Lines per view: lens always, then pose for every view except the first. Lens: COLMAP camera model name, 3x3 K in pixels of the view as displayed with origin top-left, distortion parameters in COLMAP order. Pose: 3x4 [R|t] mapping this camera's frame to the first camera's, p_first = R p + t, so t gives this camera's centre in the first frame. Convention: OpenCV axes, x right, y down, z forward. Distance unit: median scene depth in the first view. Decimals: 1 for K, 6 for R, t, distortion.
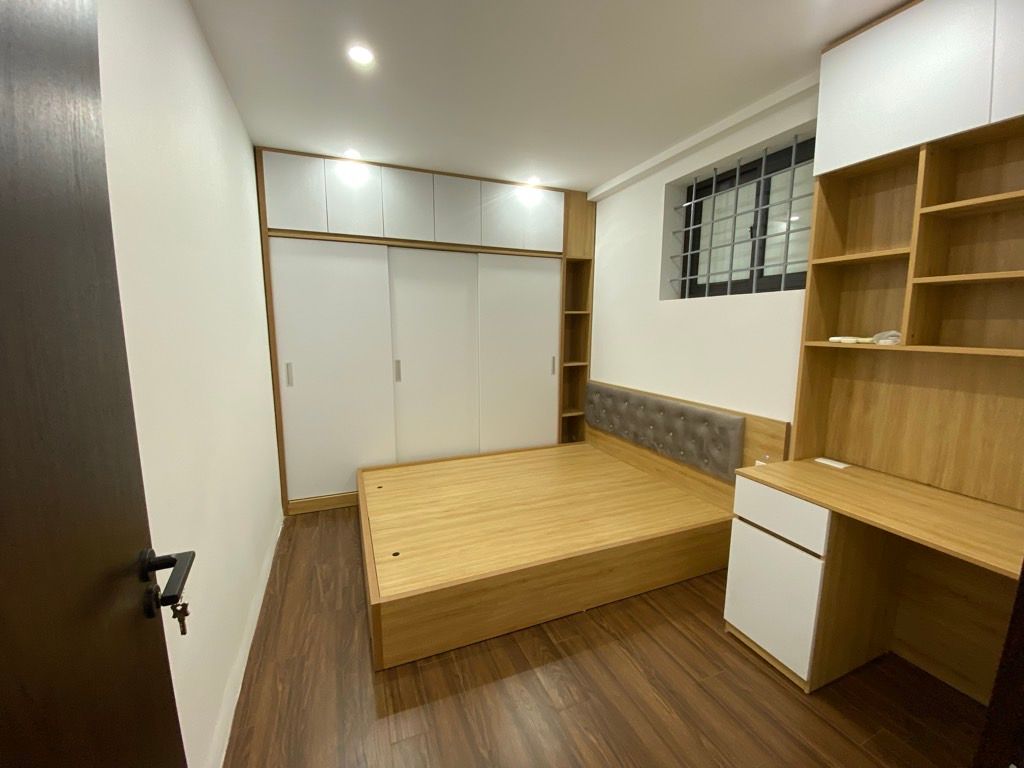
lens RADIAL K [[417.5, 0, 511.5], [0, 417.5, 381.6], [0, 0, 1]] dist [-0.002900, -0.001149]
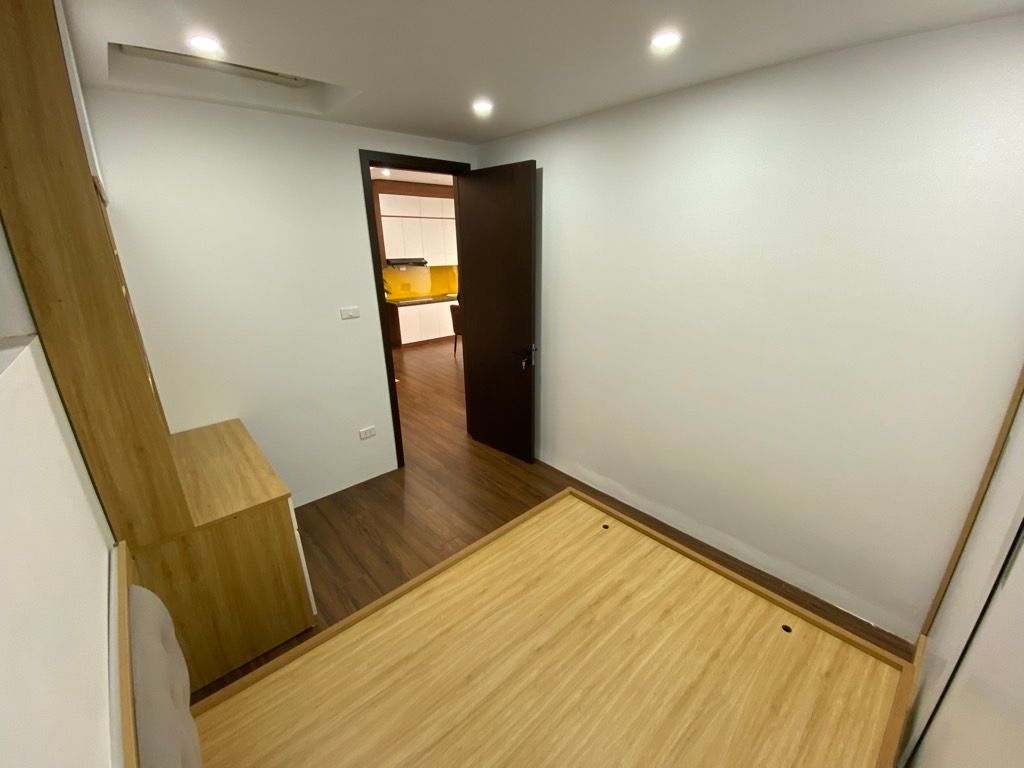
lens RADIAL K [[417.5, 0, 509.7], [0, 417.5, 388.8], [0, 0, 1]] dist [-0.002900, -0.001149]
pose [[-0.943871, 0.122567, -0.306732, 0.236638], [-0.027026, 0.896839, 0.441531, -0.362806], [0.329206, 0.425038, -0.843188, 1.465833]]
